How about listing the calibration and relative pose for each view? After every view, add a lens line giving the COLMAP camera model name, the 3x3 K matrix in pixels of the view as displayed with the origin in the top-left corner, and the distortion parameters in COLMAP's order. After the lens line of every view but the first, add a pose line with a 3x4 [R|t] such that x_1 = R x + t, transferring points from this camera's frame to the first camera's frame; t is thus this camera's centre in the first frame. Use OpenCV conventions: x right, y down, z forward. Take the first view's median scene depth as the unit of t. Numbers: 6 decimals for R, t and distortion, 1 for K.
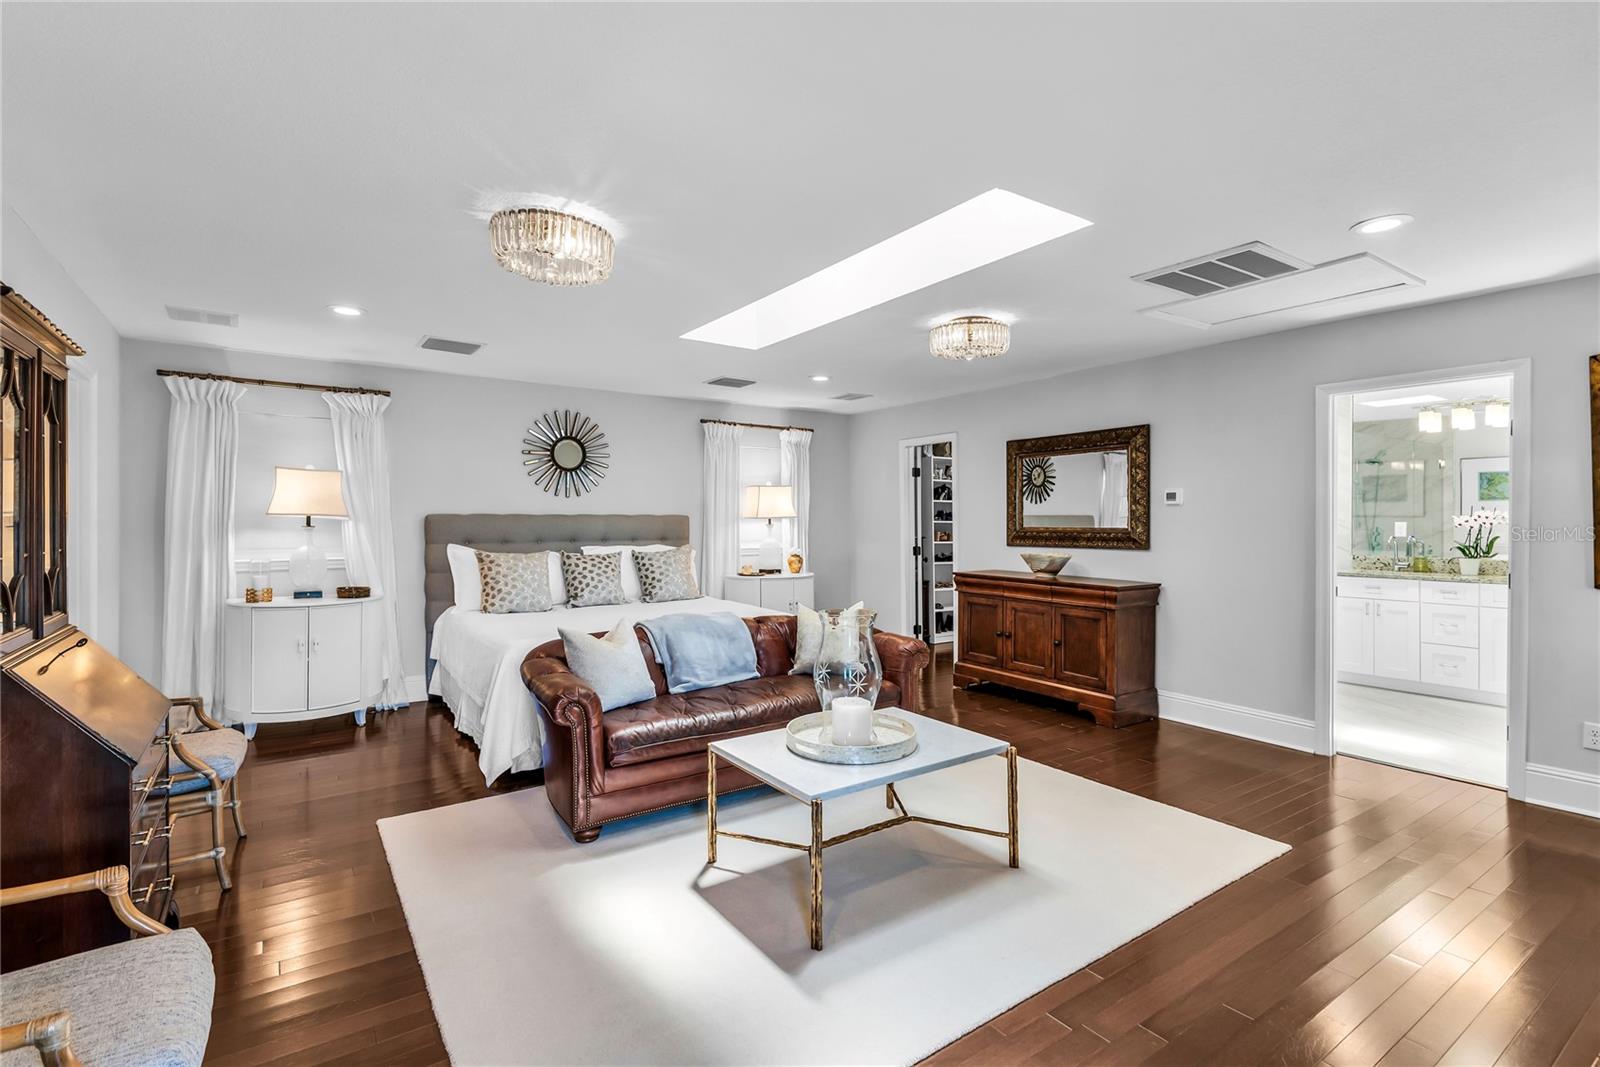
lens RADIAL K [[738.6, 0, 795.9], [0, 738.6, 515.2], [0, 0, 1]] dist [0.028707, -0.000082]
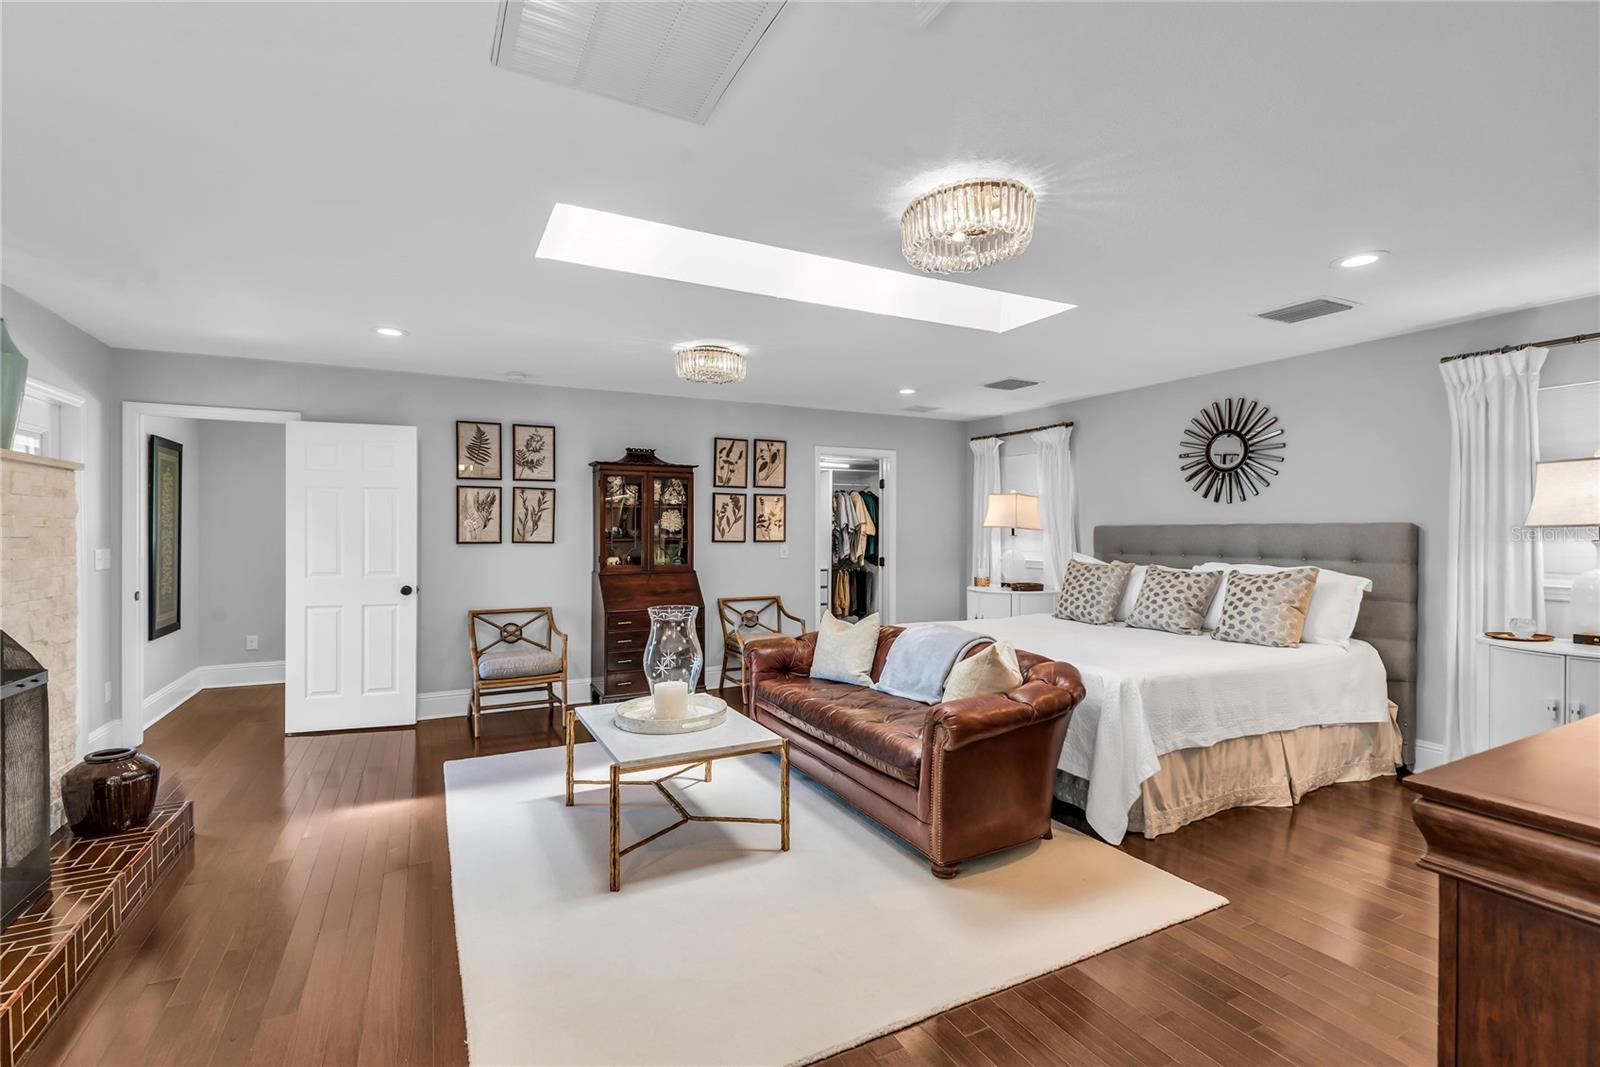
lens RADIAL K [[718.2, 0, 800.0], [0, 718.2, 533.5], [0, 0, 1]] dist [0.026519, 0.000004]
pose [[-0.129615, 0.003345, -0.991559, 0.623868], [0.005580, 0.999981, 0.002644, 0.004459], [0.991549, -0.005190, -0.129631, 0.712198]]
